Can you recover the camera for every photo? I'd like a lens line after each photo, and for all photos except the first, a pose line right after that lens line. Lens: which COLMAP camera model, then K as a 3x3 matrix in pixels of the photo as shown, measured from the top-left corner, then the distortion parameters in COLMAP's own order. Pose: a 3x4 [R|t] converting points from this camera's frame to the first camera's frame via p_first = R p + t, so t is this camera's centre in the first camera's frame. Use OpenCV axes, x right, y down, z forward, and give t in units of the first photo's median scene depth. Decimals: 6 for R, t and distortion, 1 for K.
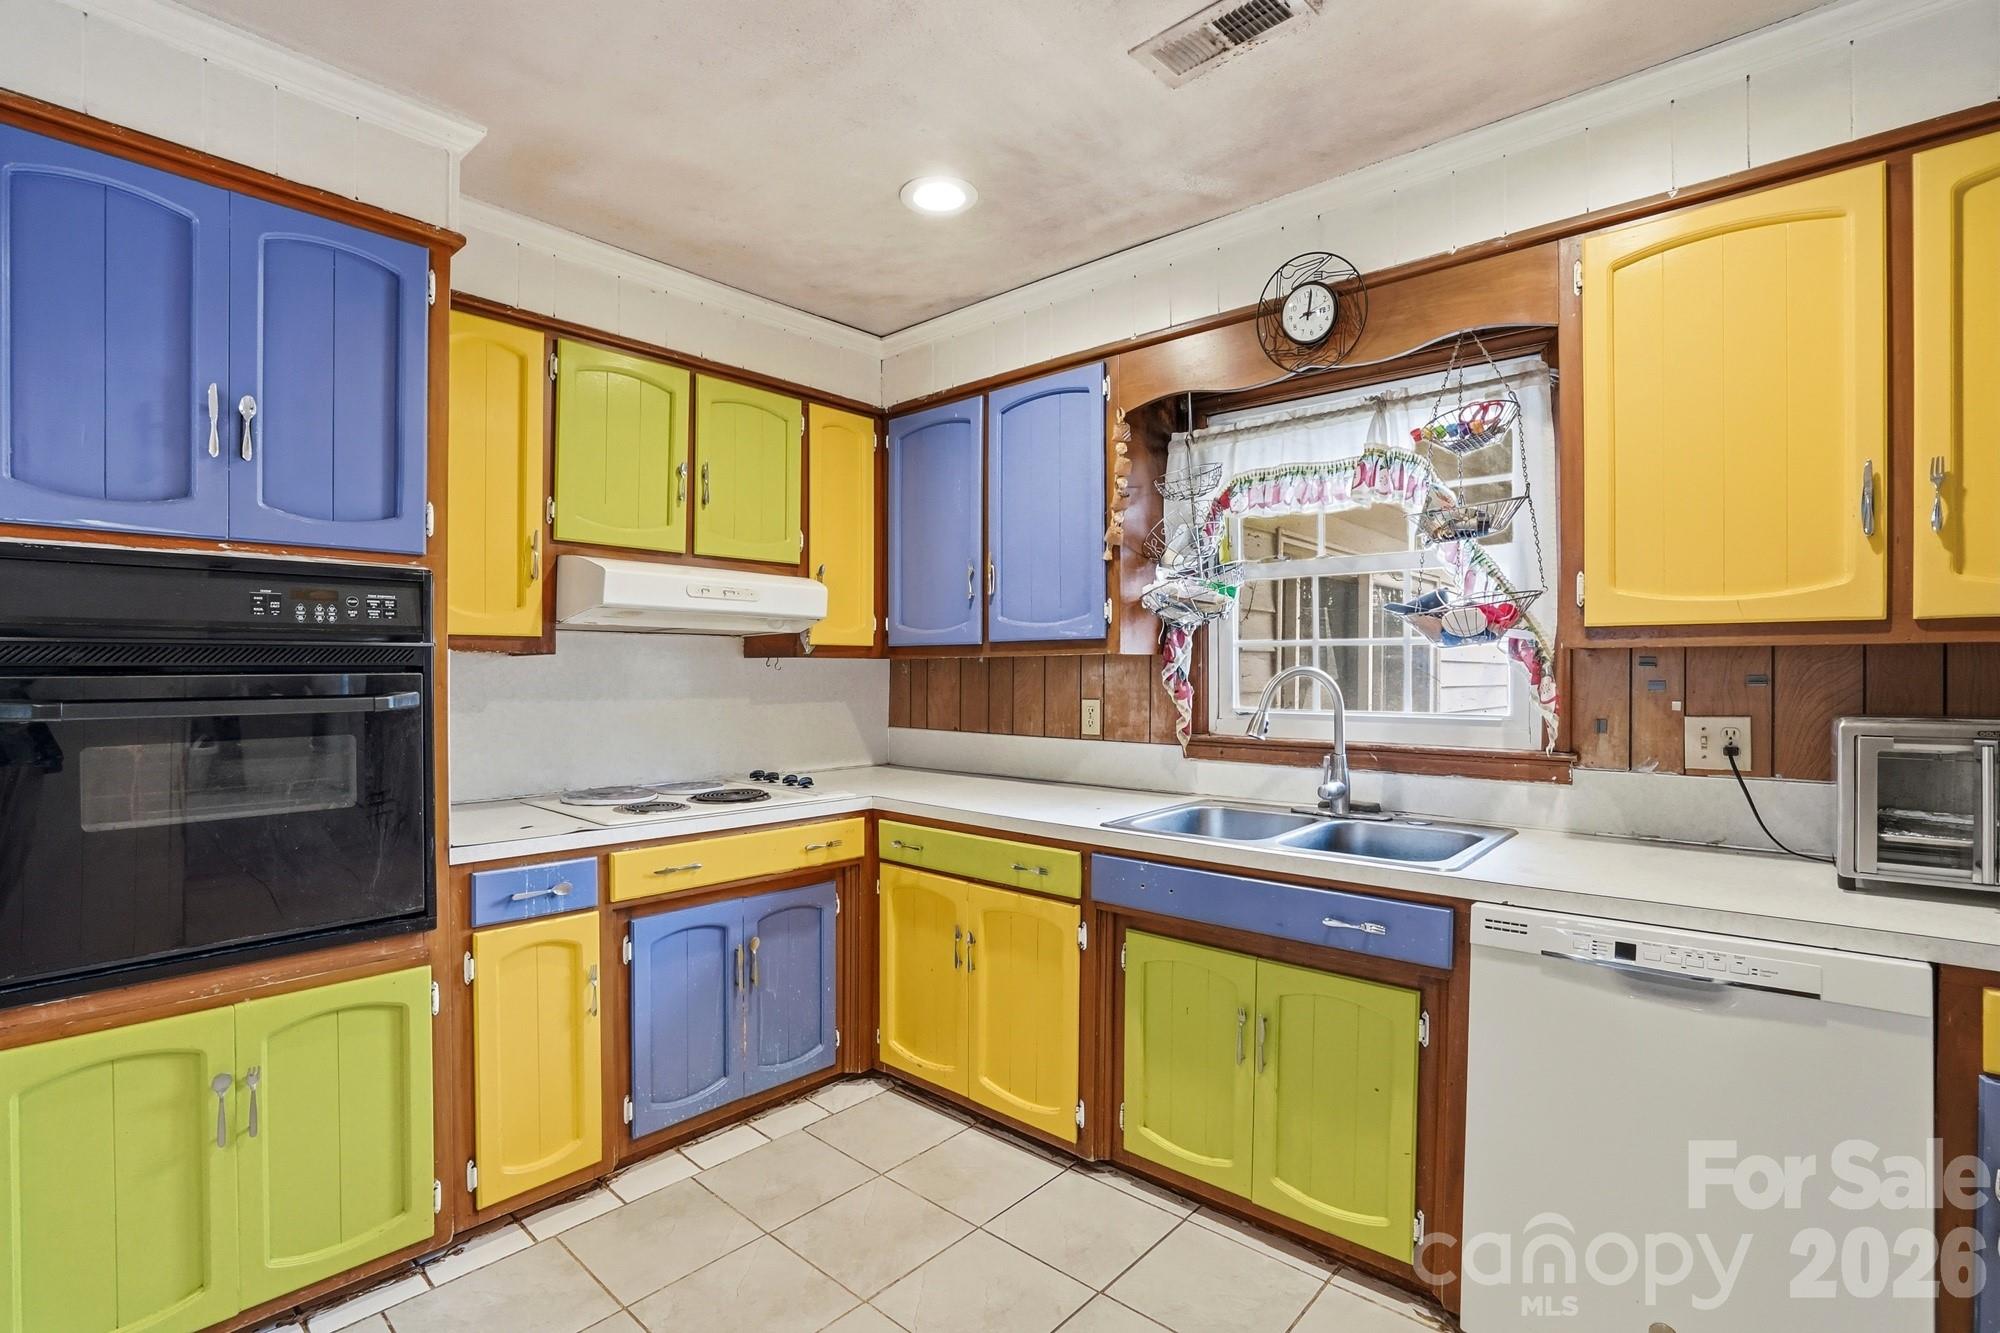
lens RADIAL K [[934.6, 0, 1001.6], [0, 934.6, 676.2], [0, 0, 1]] dist [-0.069783, 0.030328]
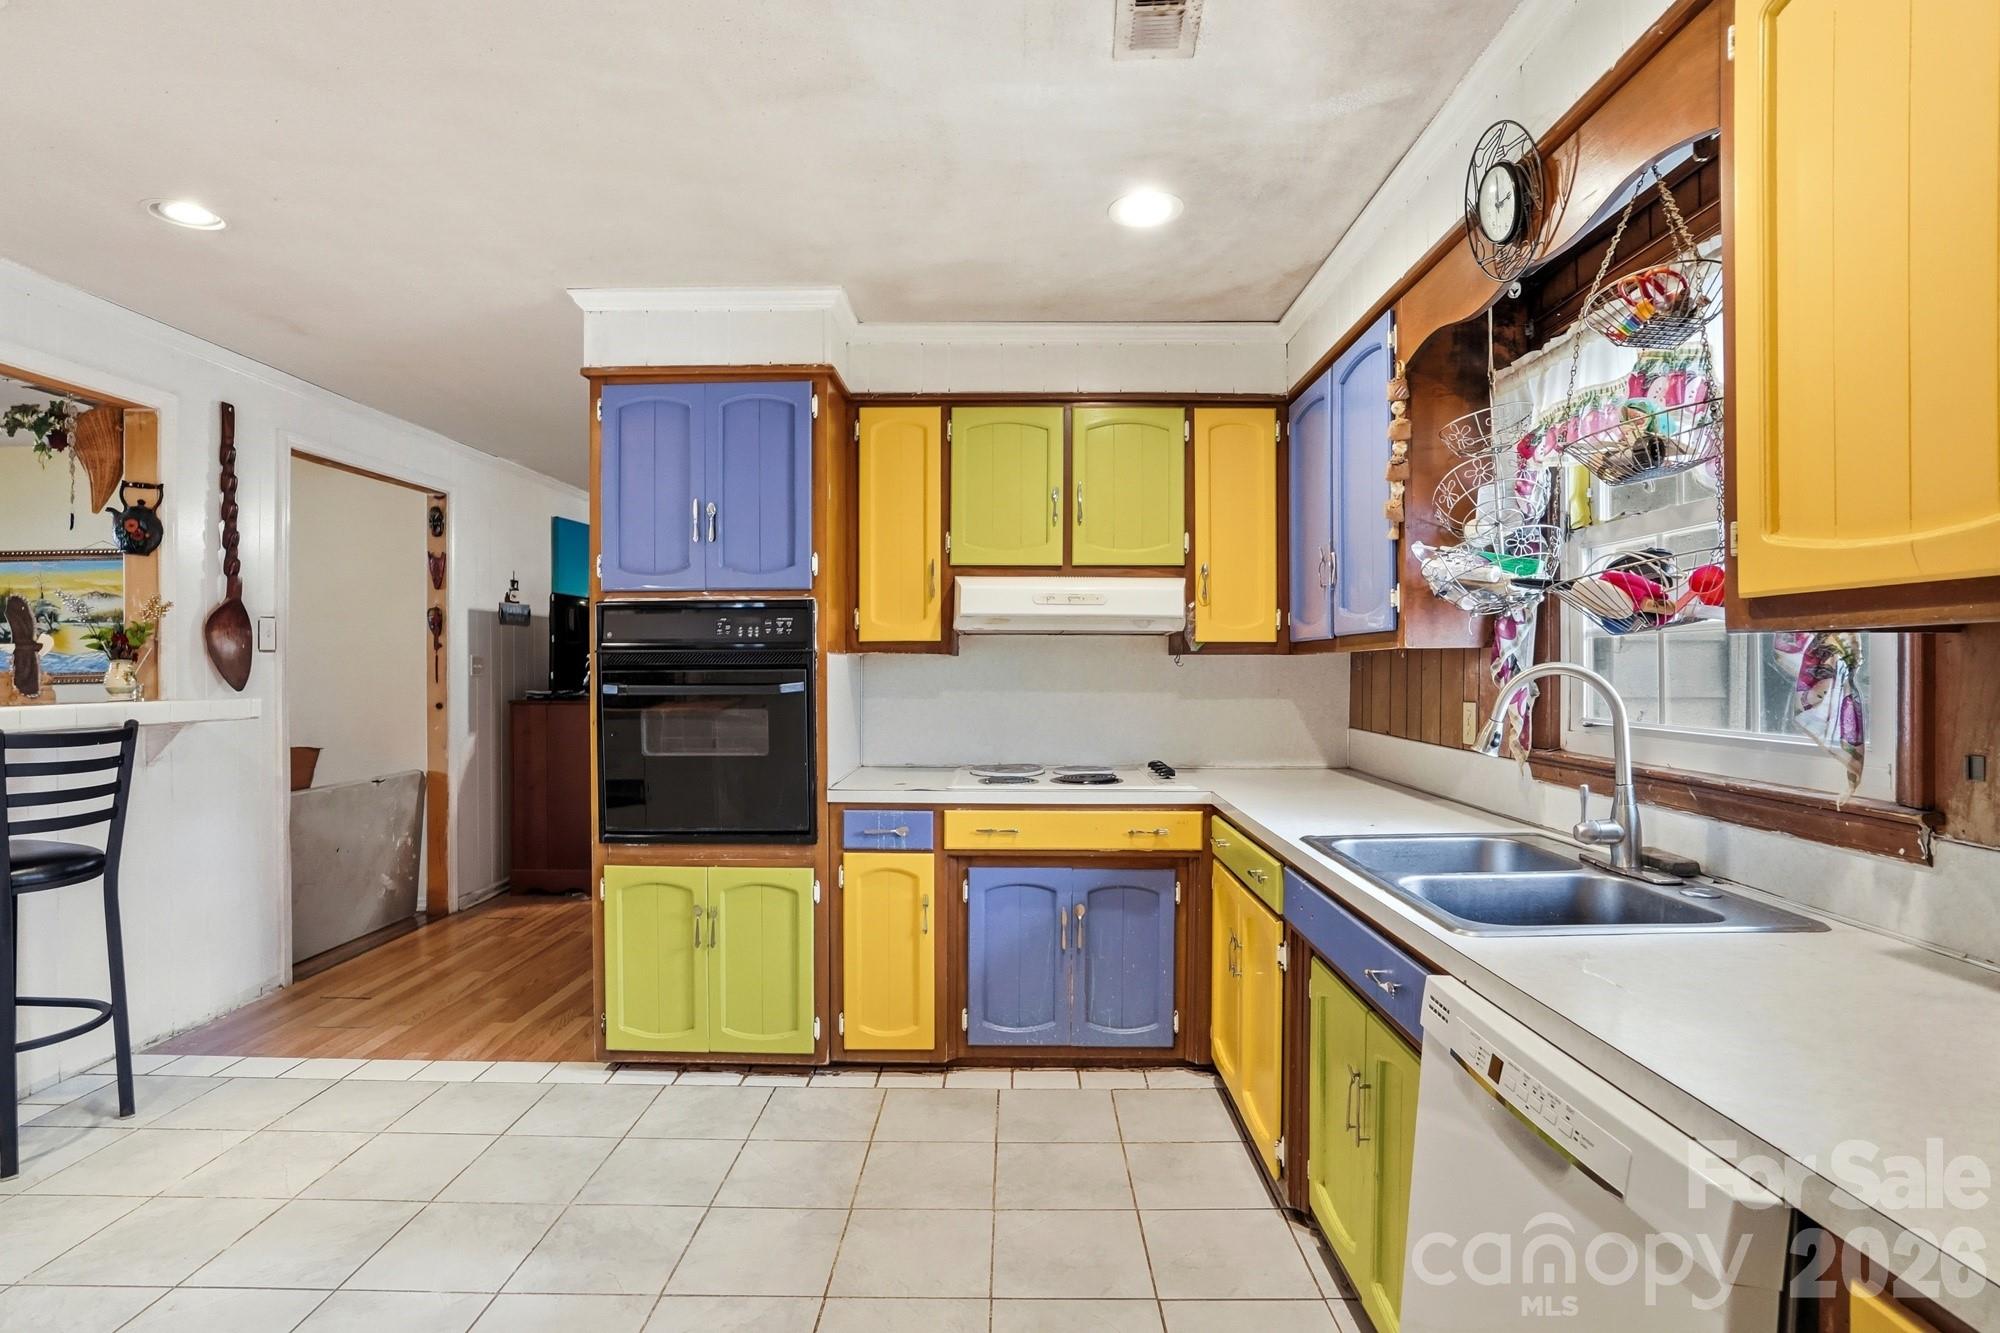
lens RADIAL K [[1020.5, 0, 1000.0], [0, 1020.5, 666.5], [0, 0, 1]] dist [-0.038542, 0.001626]
pose [[0.650120, 0.000146, -0.759832, 0.662062], [-0.003932, 0.999987, -0.003172, -0.003273], [0.759822, 0.005050, 0.650112, 0.128862]]
